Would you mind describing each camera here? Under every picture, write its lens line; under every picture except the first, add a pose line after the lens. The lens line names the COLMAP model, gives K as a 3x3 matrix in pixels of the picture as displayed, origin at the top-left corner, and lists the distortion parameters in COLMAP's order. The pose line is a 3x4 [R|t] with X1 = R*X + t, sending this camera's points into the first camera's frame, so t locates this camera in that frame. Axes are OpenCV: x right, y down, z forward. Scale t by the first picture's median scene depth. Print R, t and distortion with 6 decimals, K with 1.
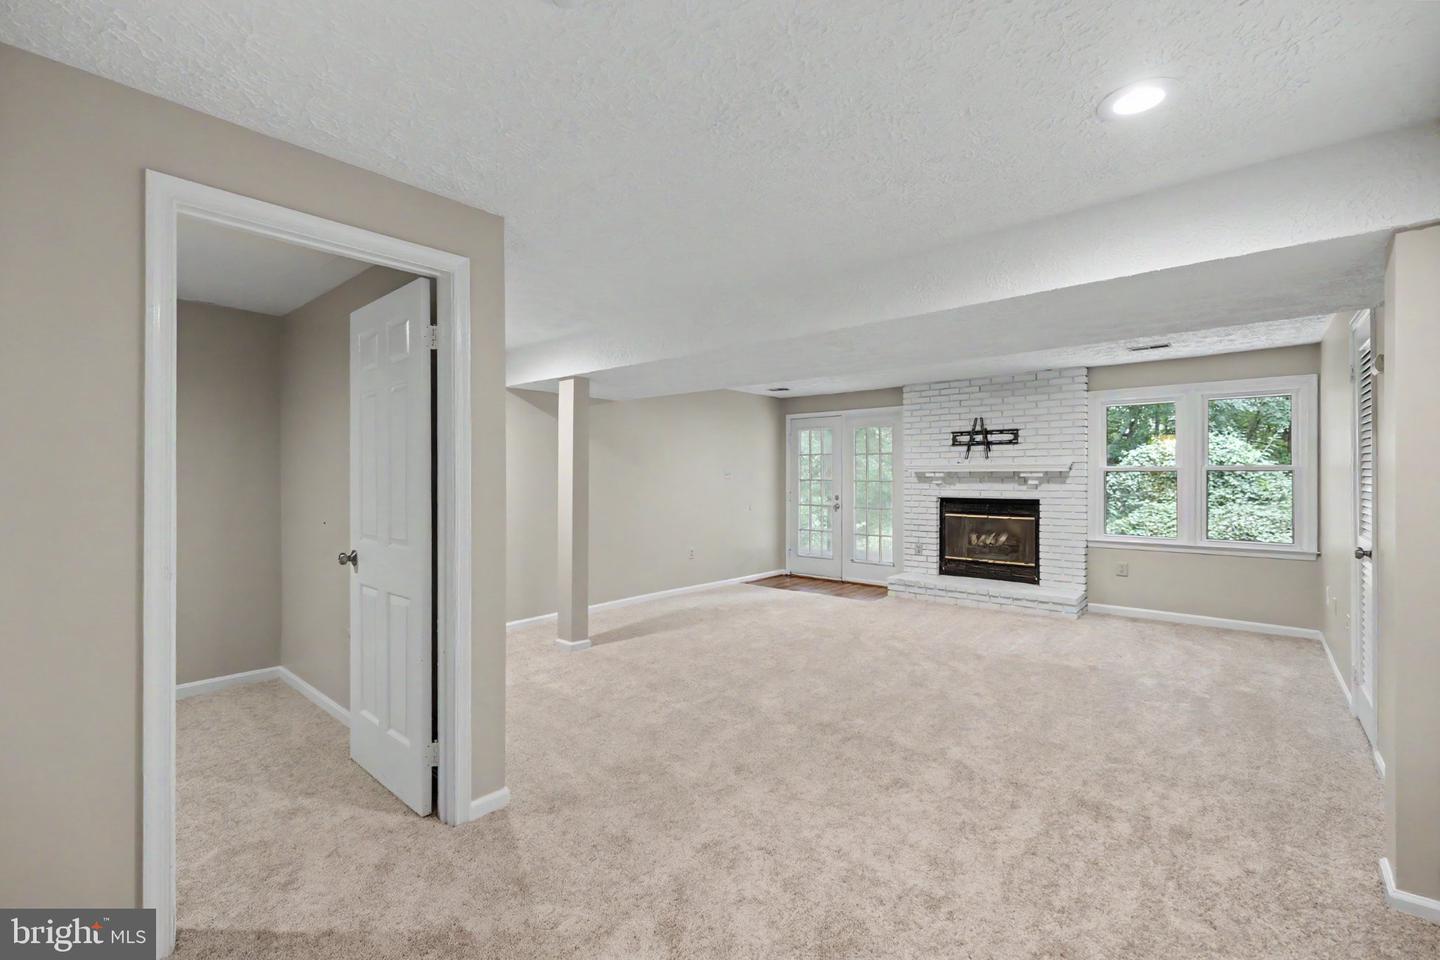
lens RADIAL K [[613.0, 0, 722.3], [0, 613.0, 481.7], [0, 0, 1]] dist [0.002305, -0.000424]
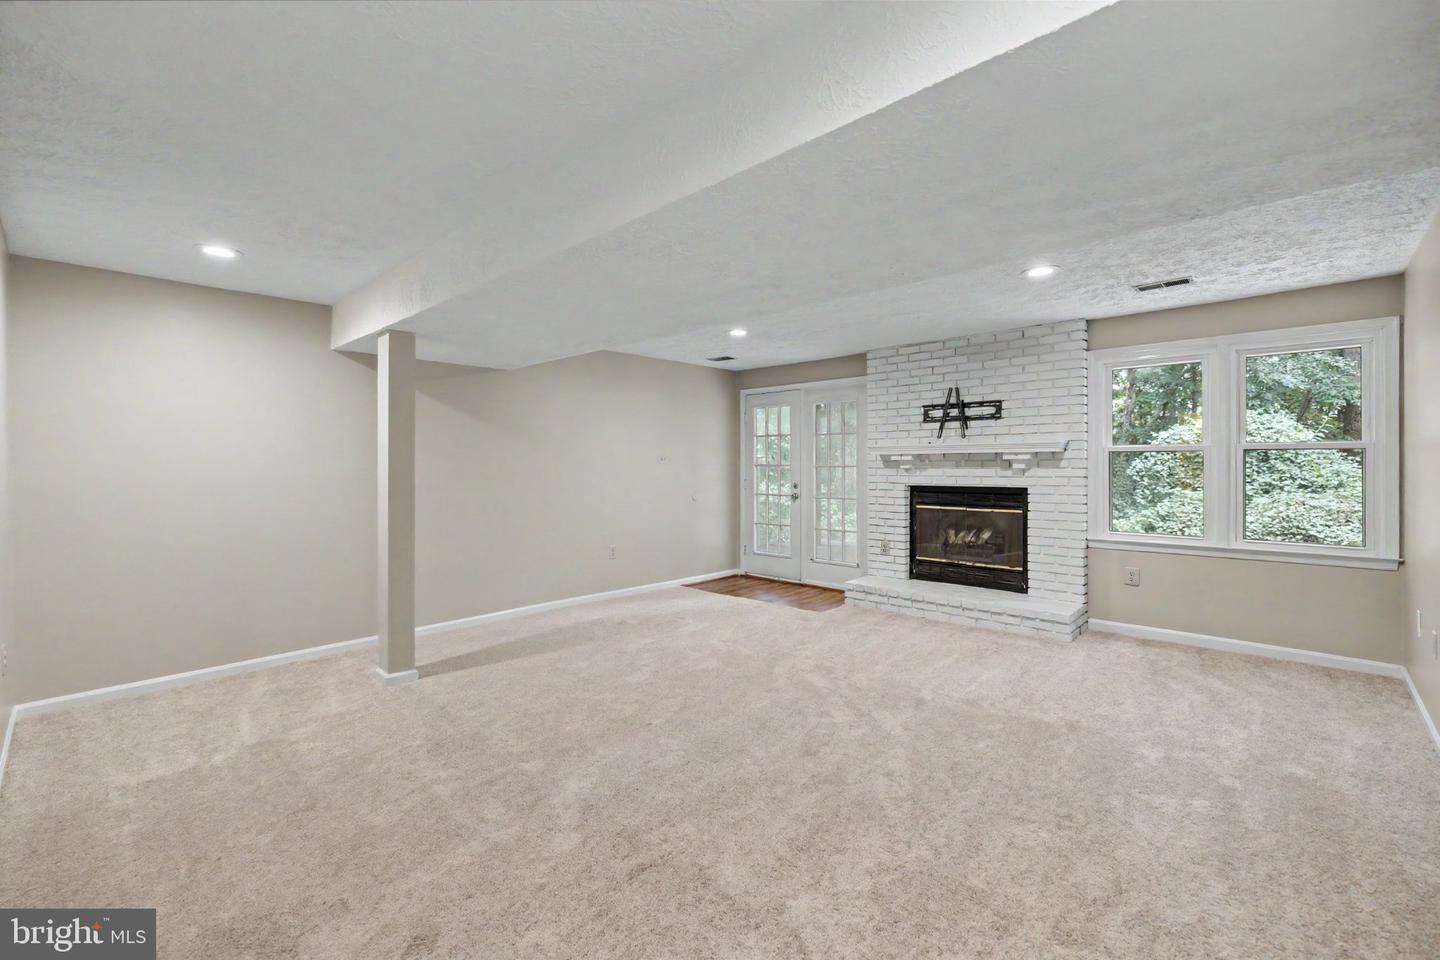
lens RADIAL K [[613.0, 0, 717.9], [0, 613.0, 472.5], [0, 0, 1]] dist [0.002305, -0.000424]
pose [[0.998834, -0.003730, -0.048134, 0.167976], [0.003928, 0.999984, 0.004026, 0.004676], [0.048118, -0.004210, 0.998833, 0.200259]]
